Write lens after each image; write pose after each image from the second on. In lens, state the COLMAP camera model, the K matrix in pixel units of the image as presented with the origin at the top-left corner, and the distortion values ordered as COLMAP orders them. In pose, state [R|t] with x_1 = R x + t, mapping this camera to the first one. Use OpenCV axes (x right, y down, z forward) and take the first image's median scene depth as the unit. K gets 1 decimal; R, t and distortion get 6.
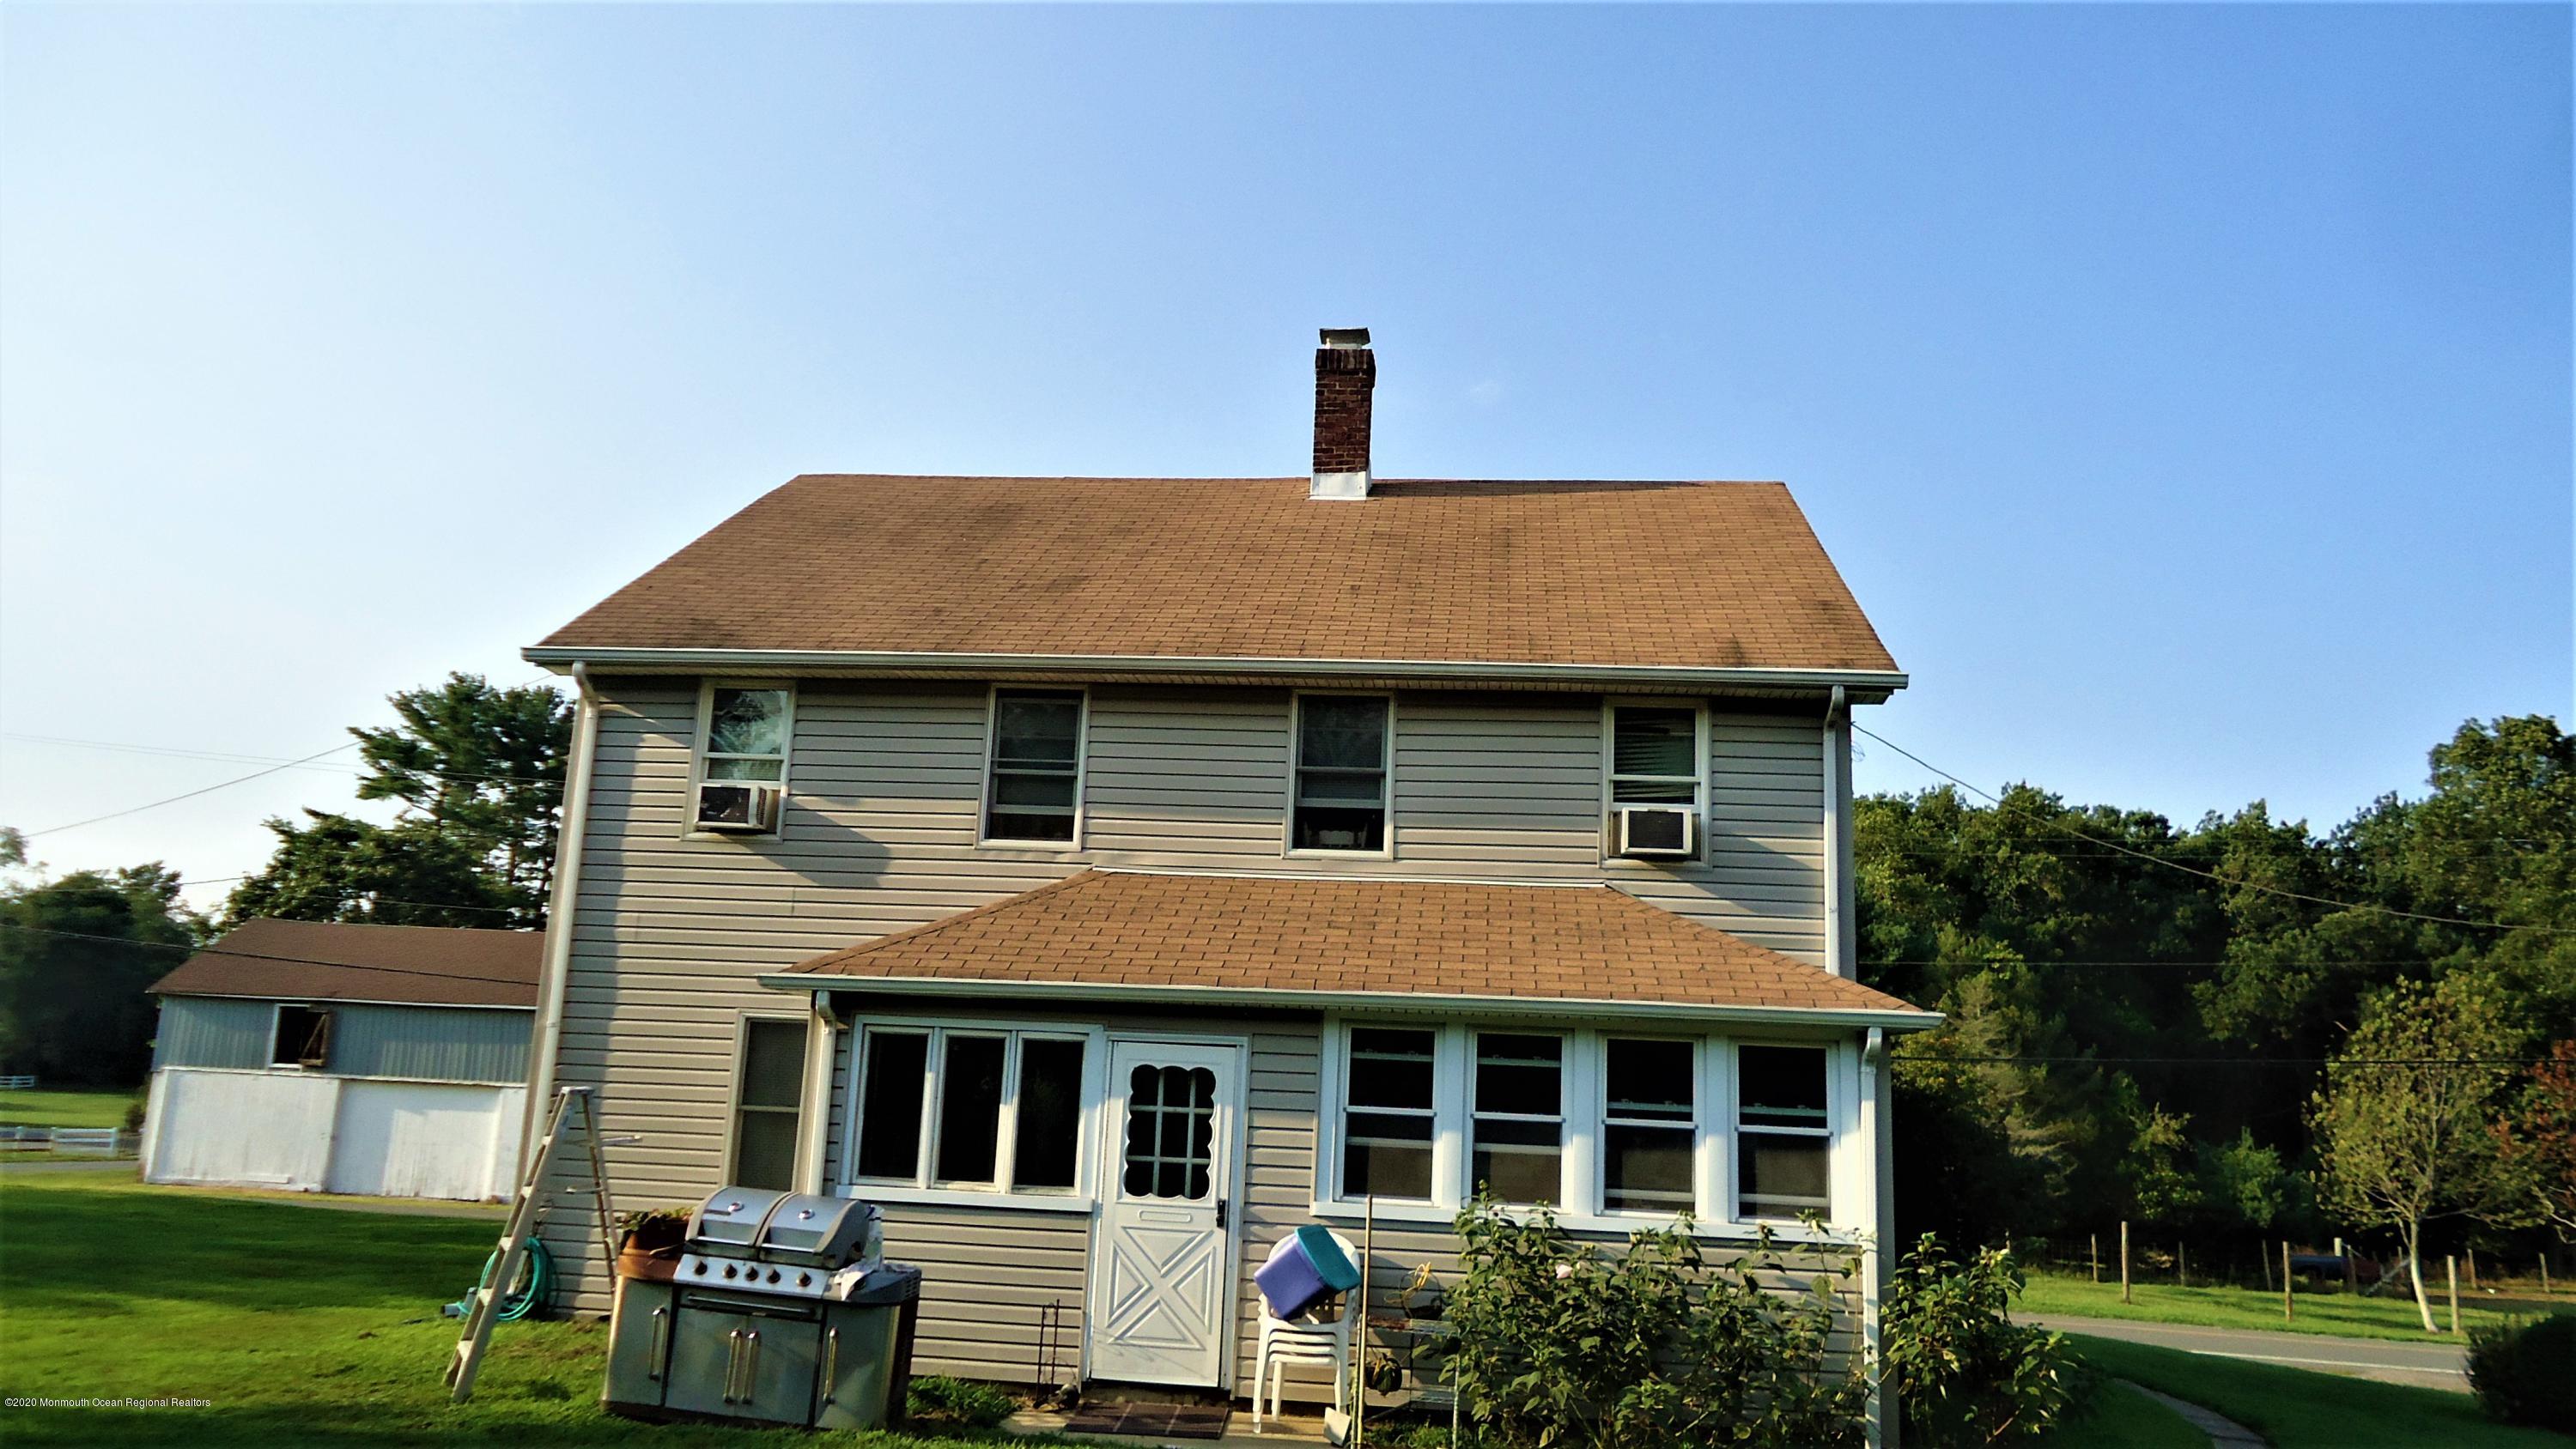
lens RADIAL K [[1859.1, 0, 1283.0], [0, 1859.1, 720.0], [0, 0, 1]] dist [-0.012392, 0.005396]
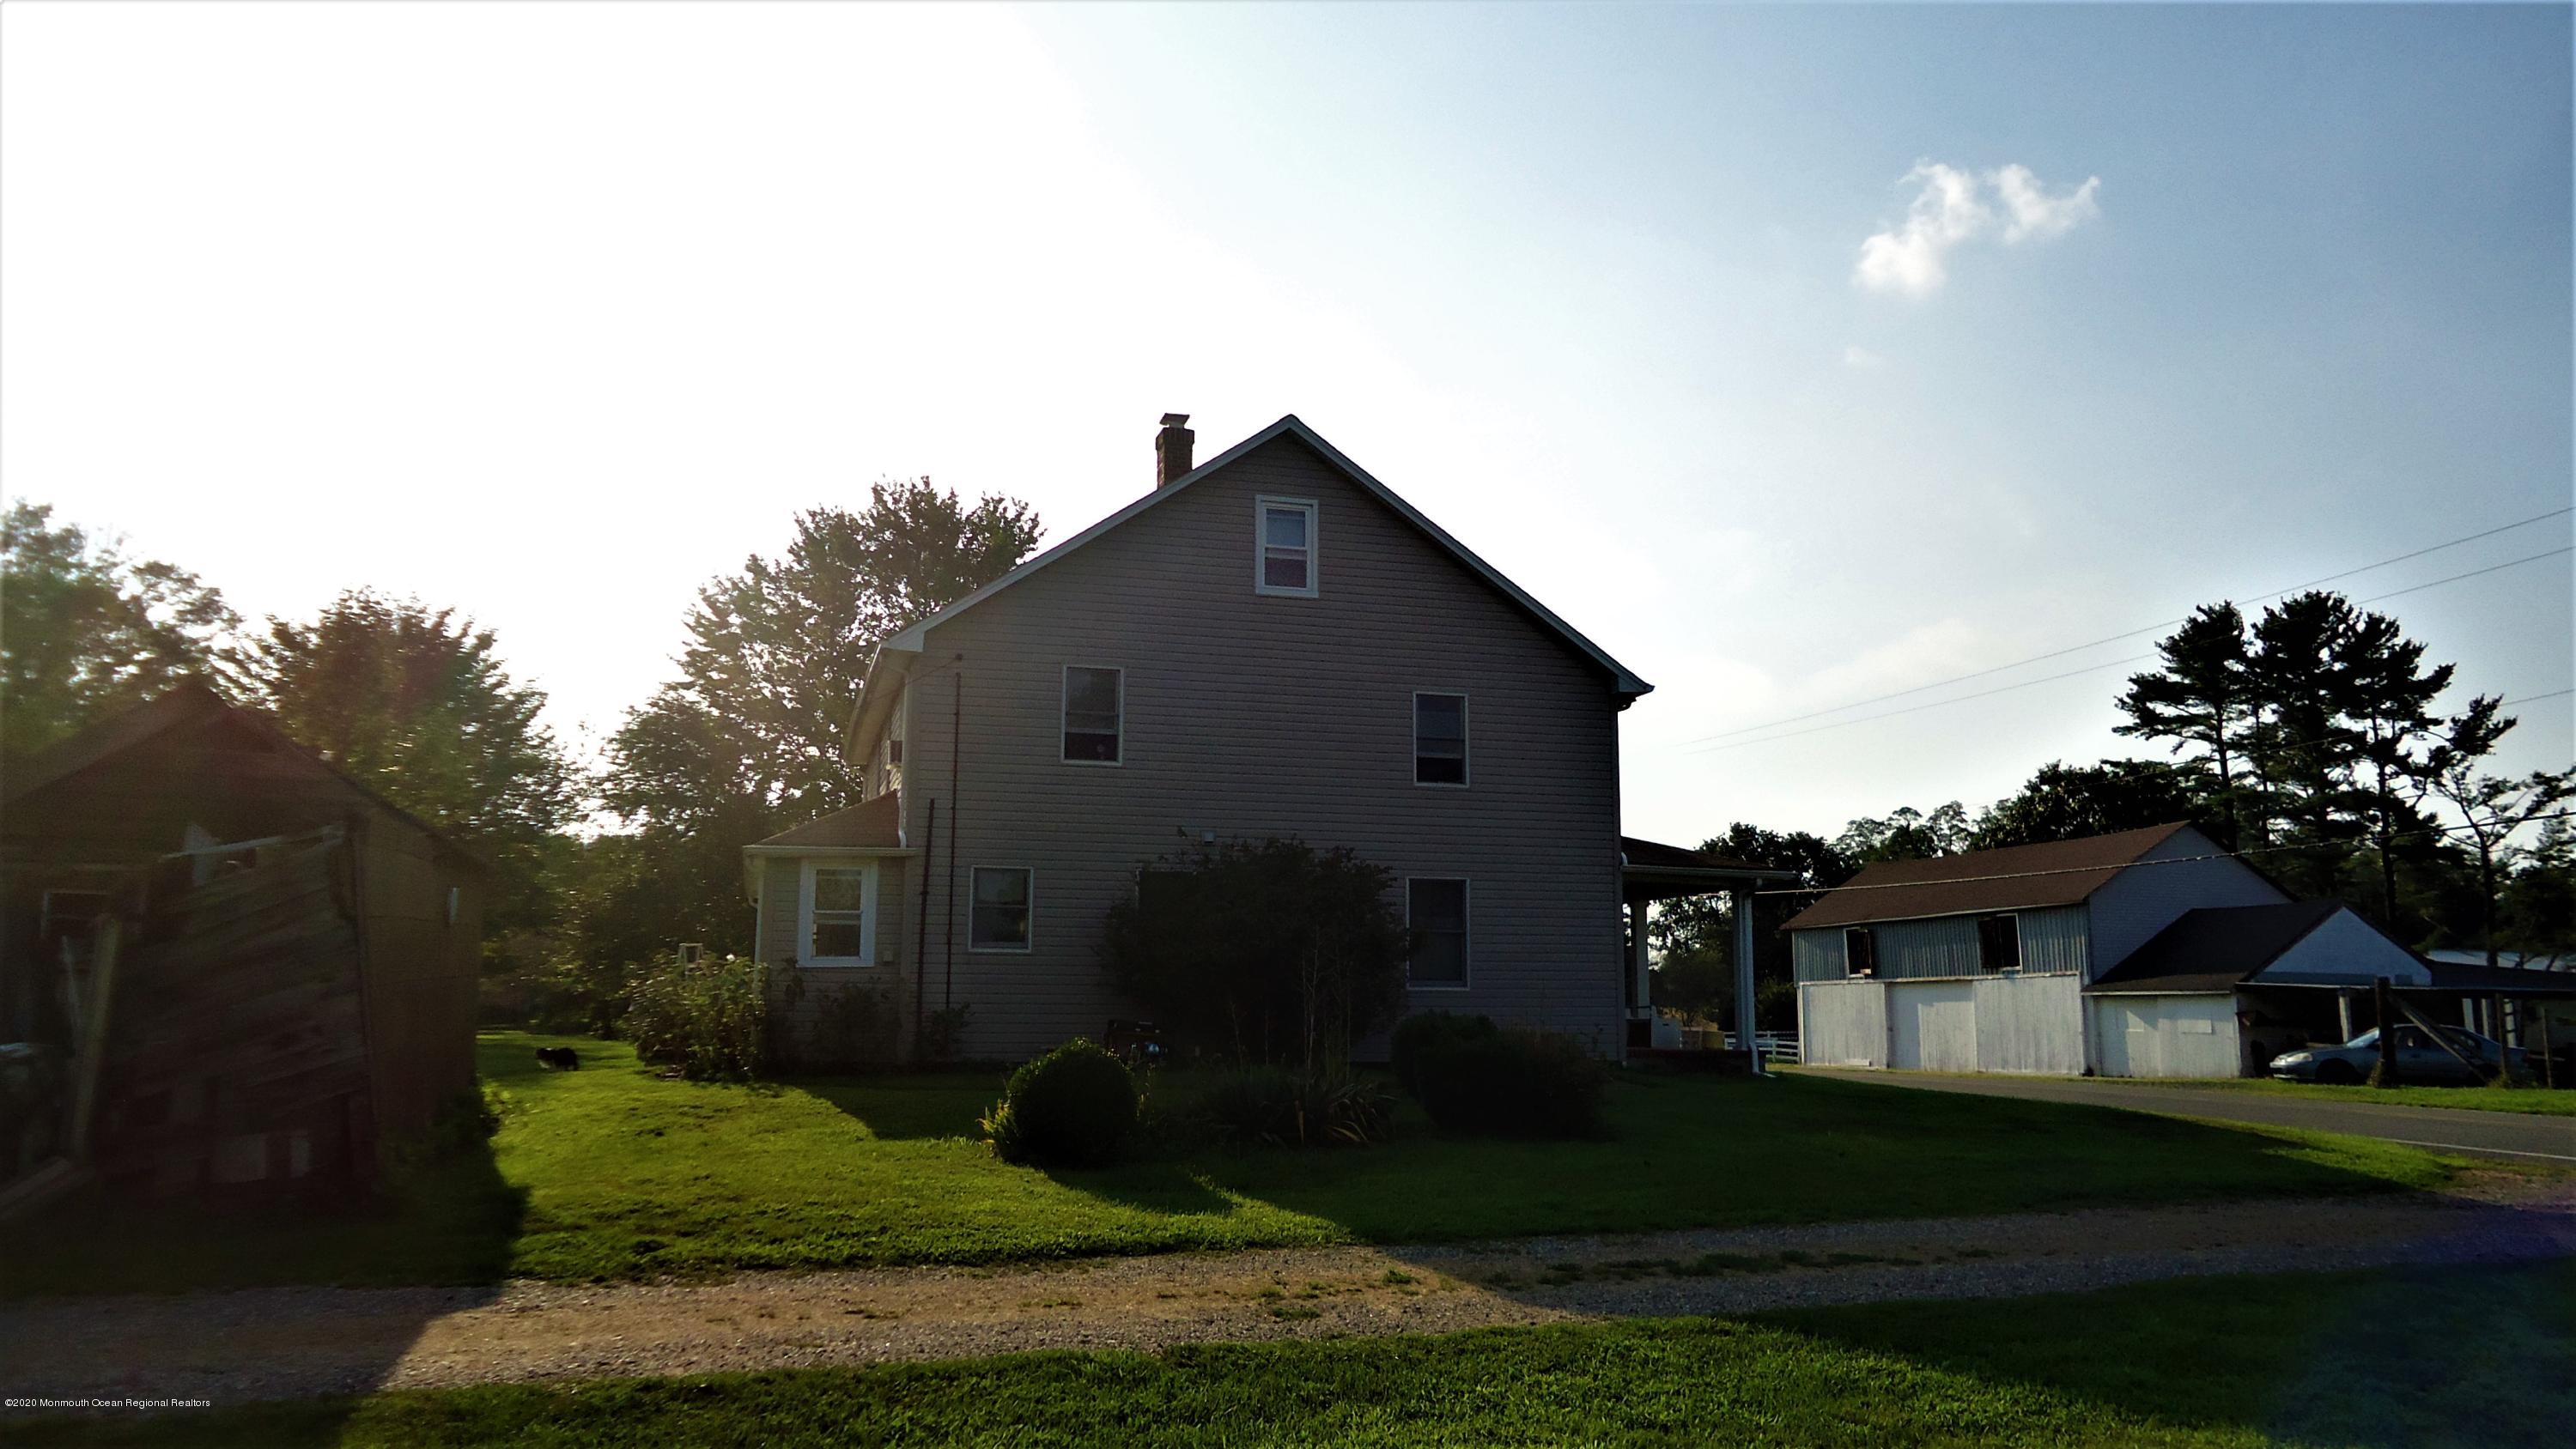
lens RADIAL K [[1859.1, 0, 1283.0], [0, 1859.1, 720.0], [0, 0, 1]] dist [-0.012392, 0.005396]
pose [[0.407042, -0.190438, -0.893337, 0.460694], [0.214853, 0.970545, -0.109001, 0.072261], [0.887781, -0.147568, 0.435969, 0.134177]]
